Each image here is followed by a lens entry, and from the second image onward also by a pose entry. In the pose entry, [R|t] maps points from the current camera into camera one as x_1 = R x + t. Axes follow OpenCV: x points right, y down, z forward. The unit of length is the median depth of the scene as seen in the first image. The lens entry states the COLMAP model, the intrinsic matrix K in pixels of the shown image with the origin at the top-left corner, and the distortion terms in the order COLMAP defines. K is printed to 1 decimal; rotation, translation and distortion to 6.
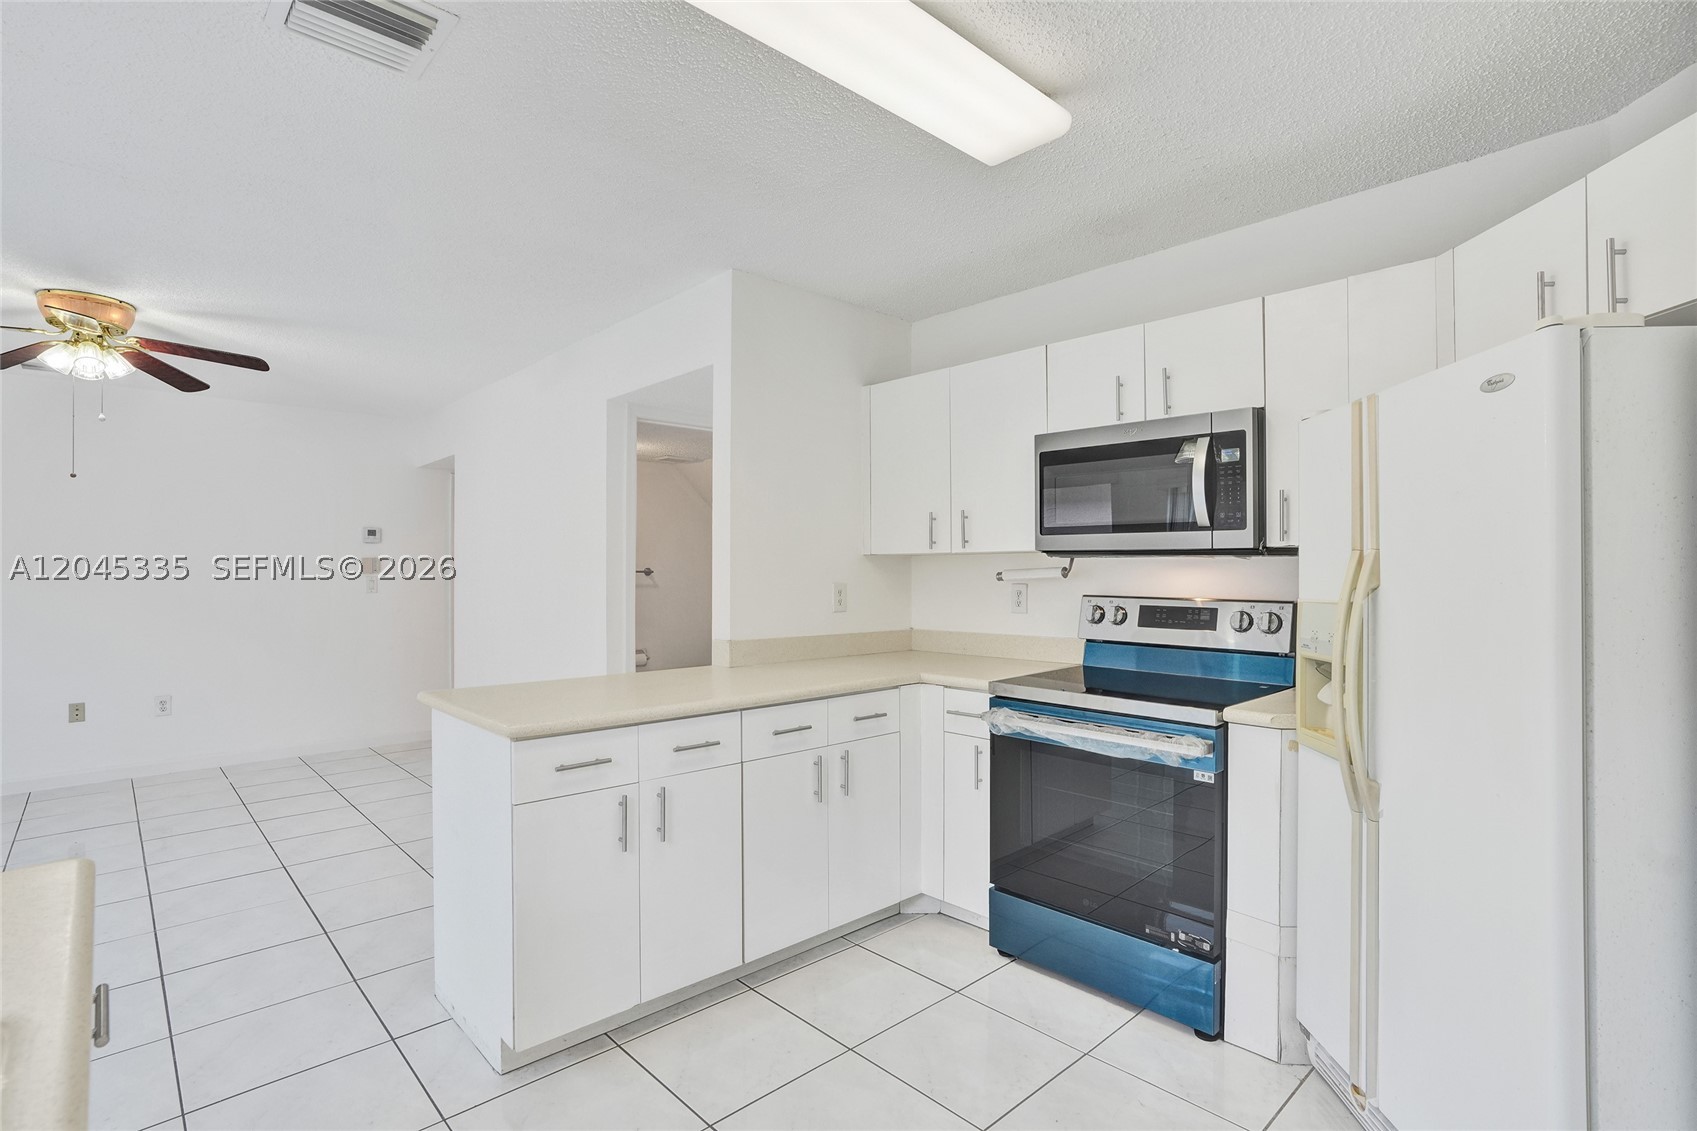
lens RADIAL K [[780.3, 0, 854.0], [0, 780.3, 567.1], [0, 0, 1]] dist [0.001236, 0.000582]
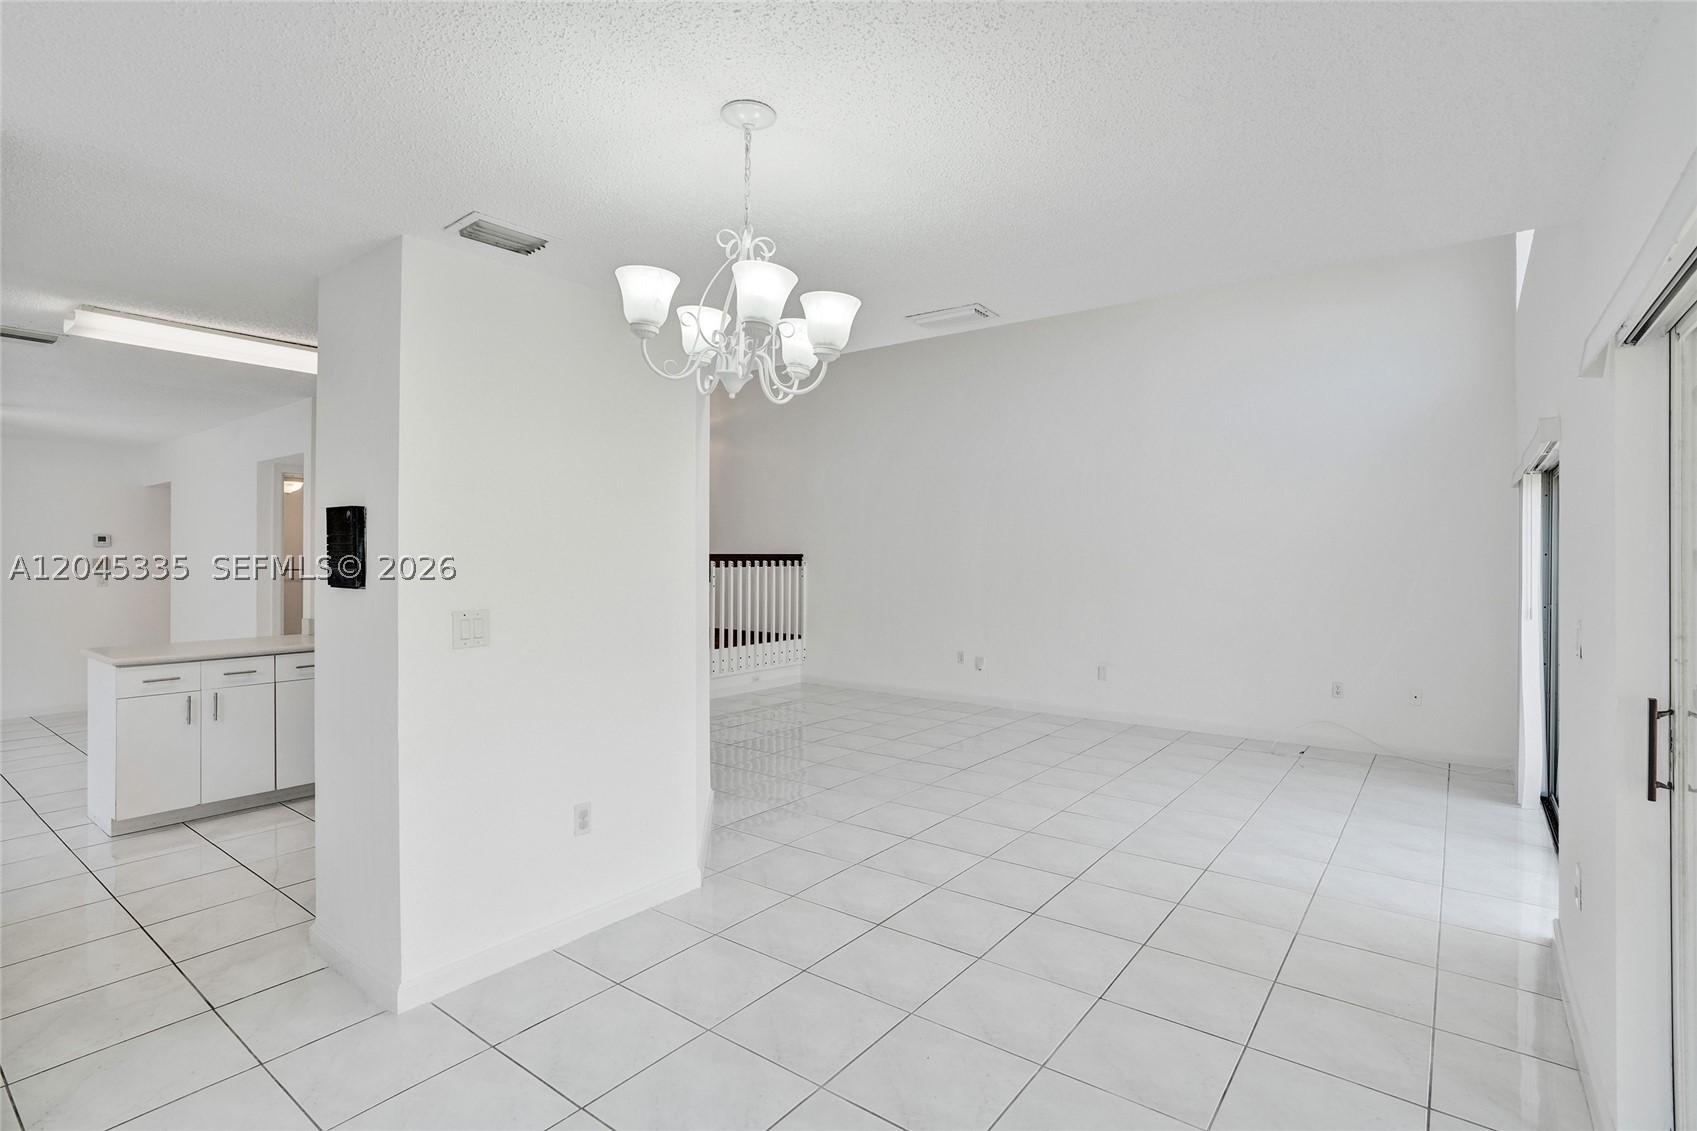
lens RADIAL K [[780.3, 0, 846.1], [0, 780.3, 562.7], [0, 0, 1]] dist [0.001236, 0.000582]
pose [[0.987550, 0.002852, 0.157278, 0.631054], [-0.004394, 0.999946, 0.009457, -0.041389], [-0.157242, -0.010030, 0.987509, -0.731654]]
